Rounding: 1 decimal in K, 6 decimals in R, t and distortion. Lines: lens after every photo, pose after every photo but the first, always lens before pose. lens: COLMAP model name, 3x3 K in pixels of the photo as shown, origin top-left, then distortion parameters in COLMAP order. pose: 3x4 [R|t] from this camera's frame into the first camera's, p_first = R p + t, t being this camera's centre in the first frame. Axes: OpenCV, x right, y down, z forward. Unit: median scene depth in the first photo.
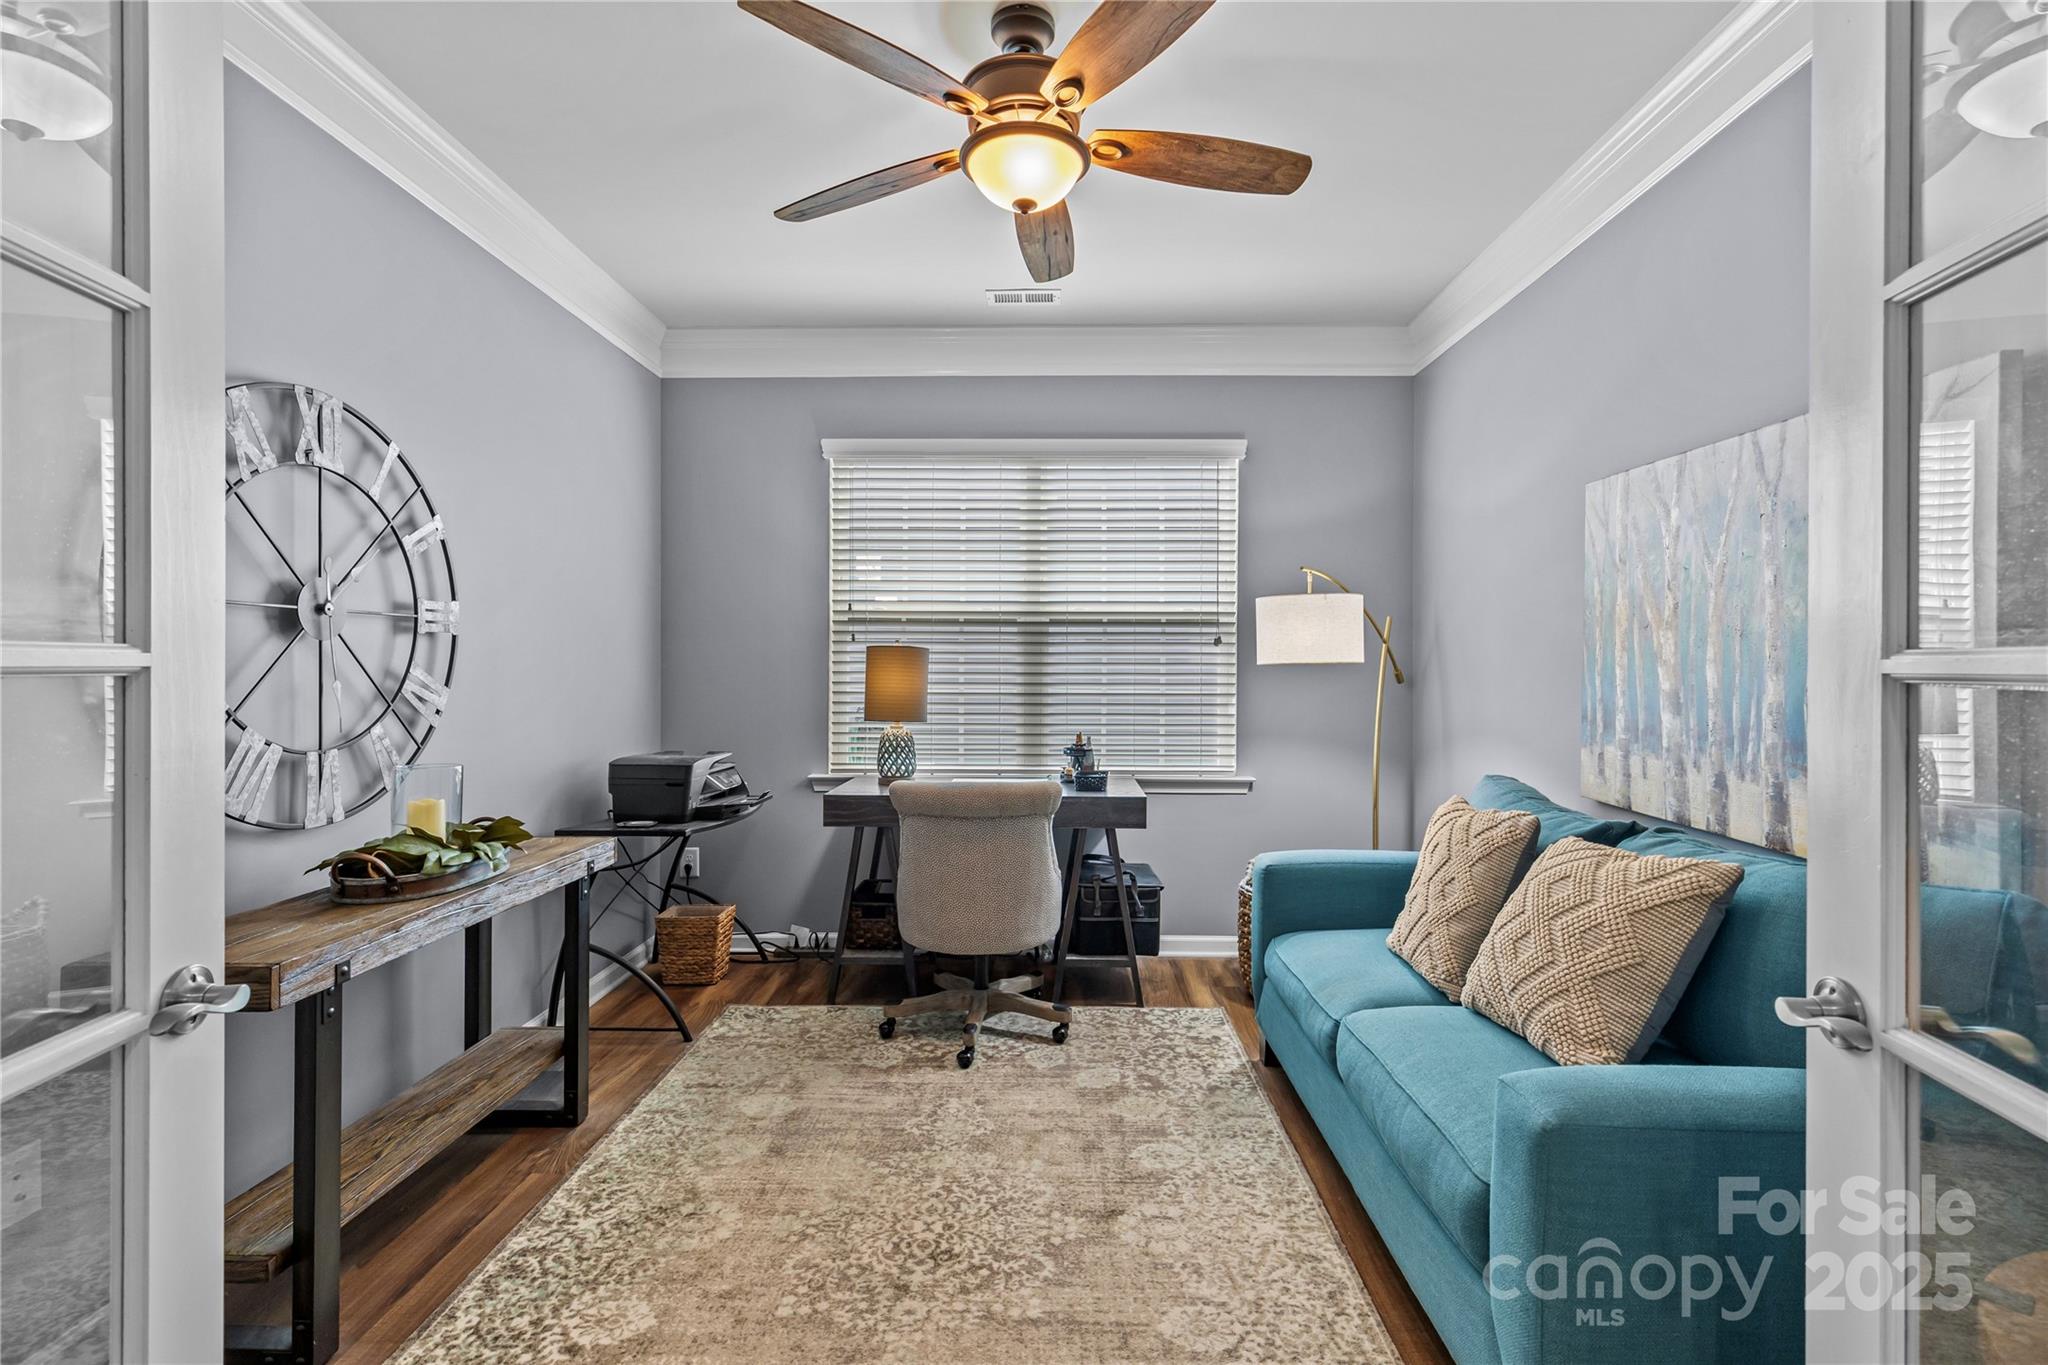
lens RADIAL K [[915.2, 0, 981.8], [0, 915.2, 664.2], [0, 0, 1]] dist [0.009443, -0.002714]
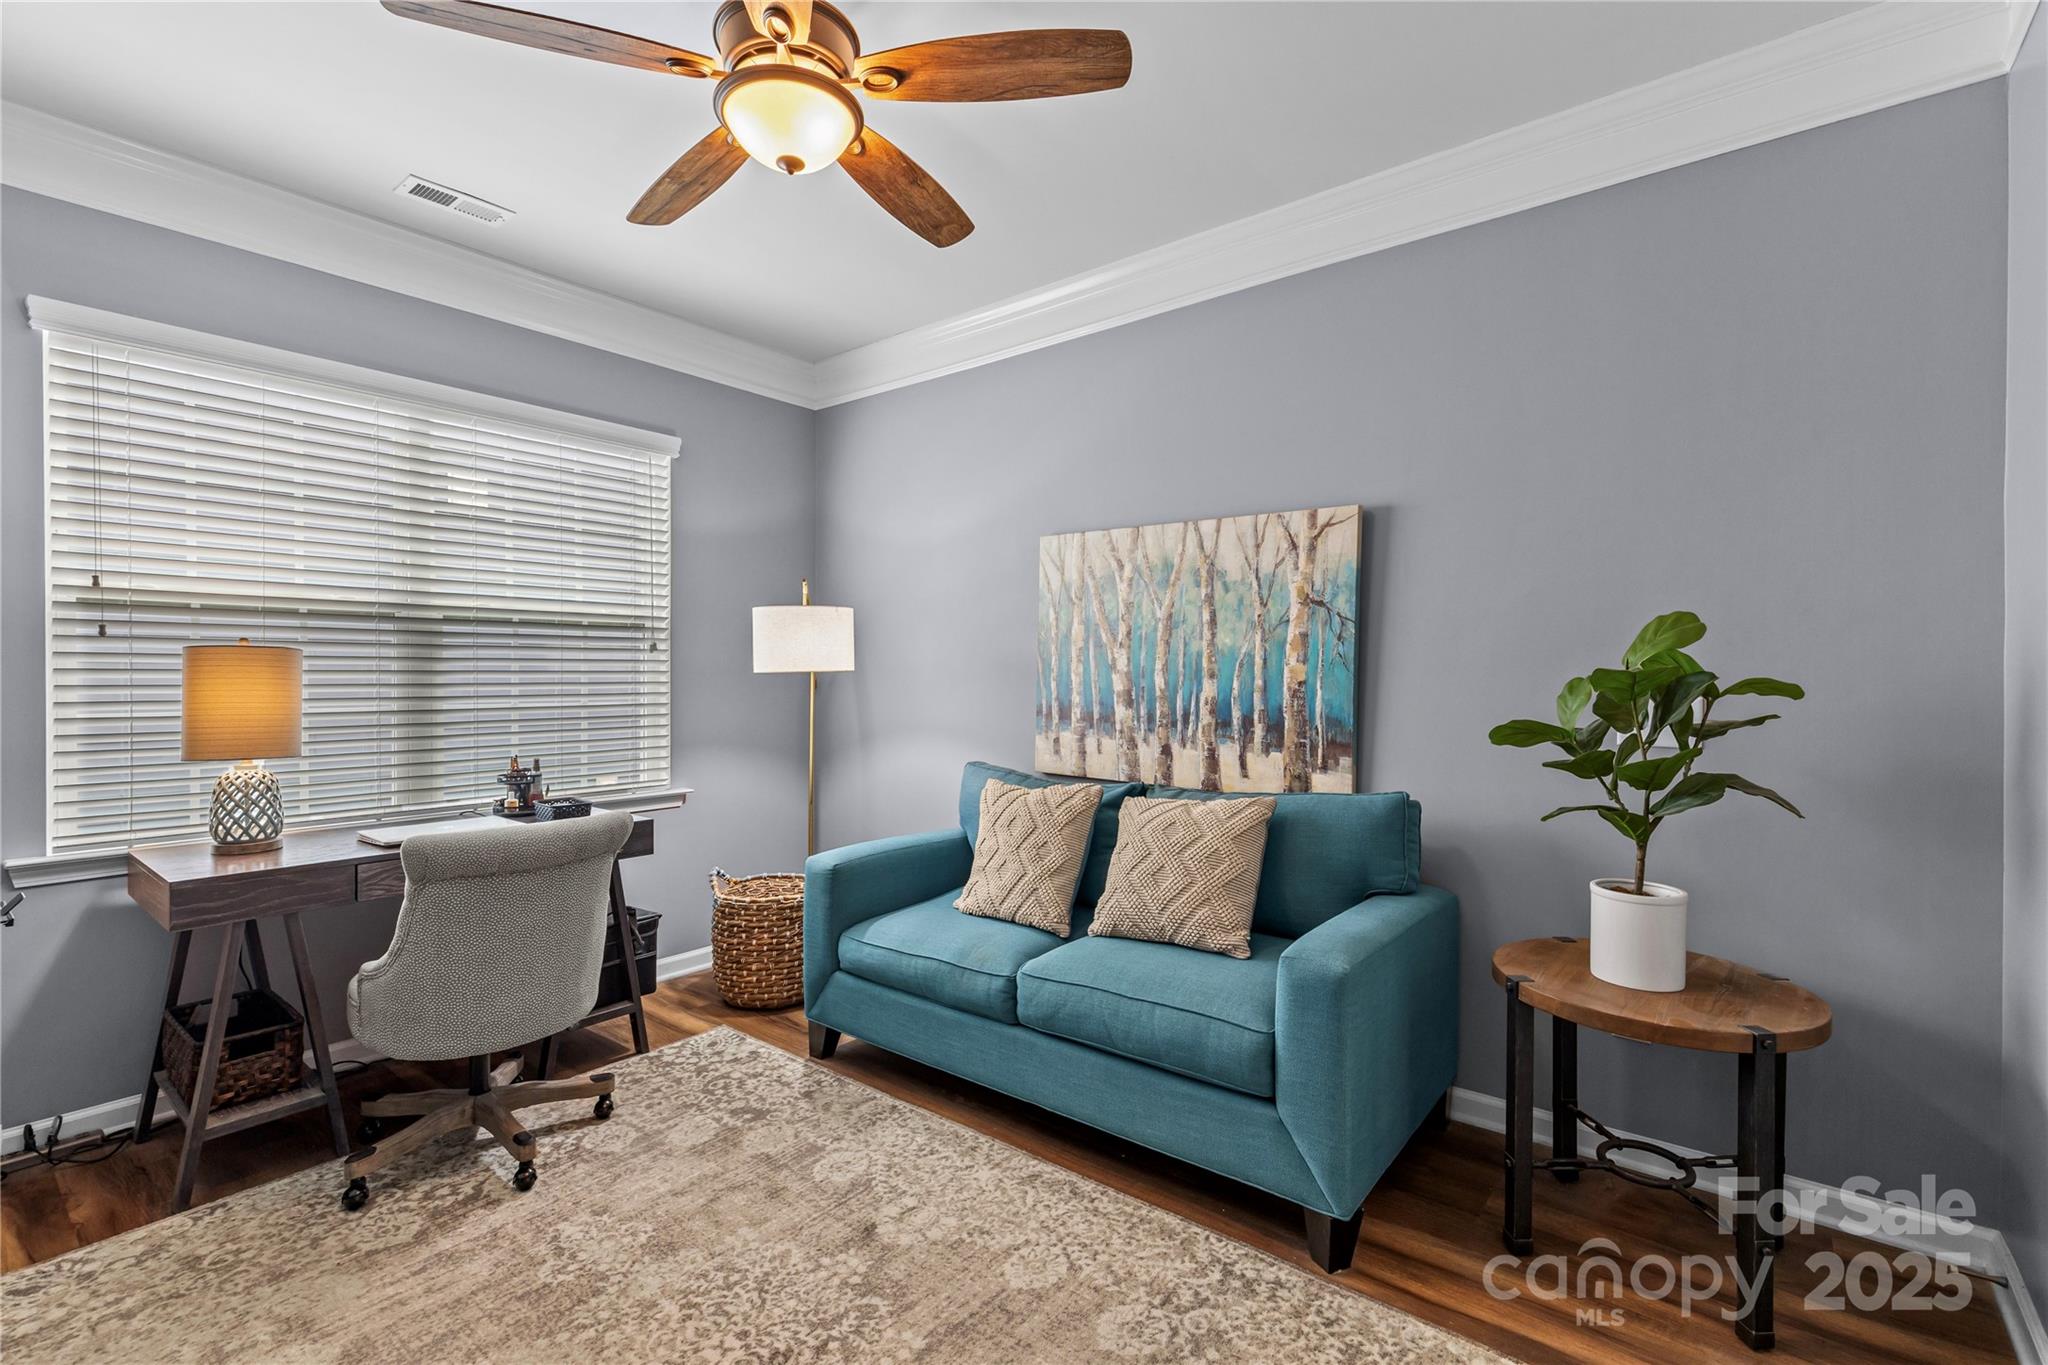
lens RADIAL K [[915.2, 0, 1017.9], [0, 915.2, 679.1], [0, 0, 1]] dist [0.009443, -0.002714]
pose [[0.620555, -0.008310, 0.784119, -0.373174], [0.000598, 0.999949, 0.010125, -0.003163], [-0.784163, -0.005814, 0.620528, 0.188194]]
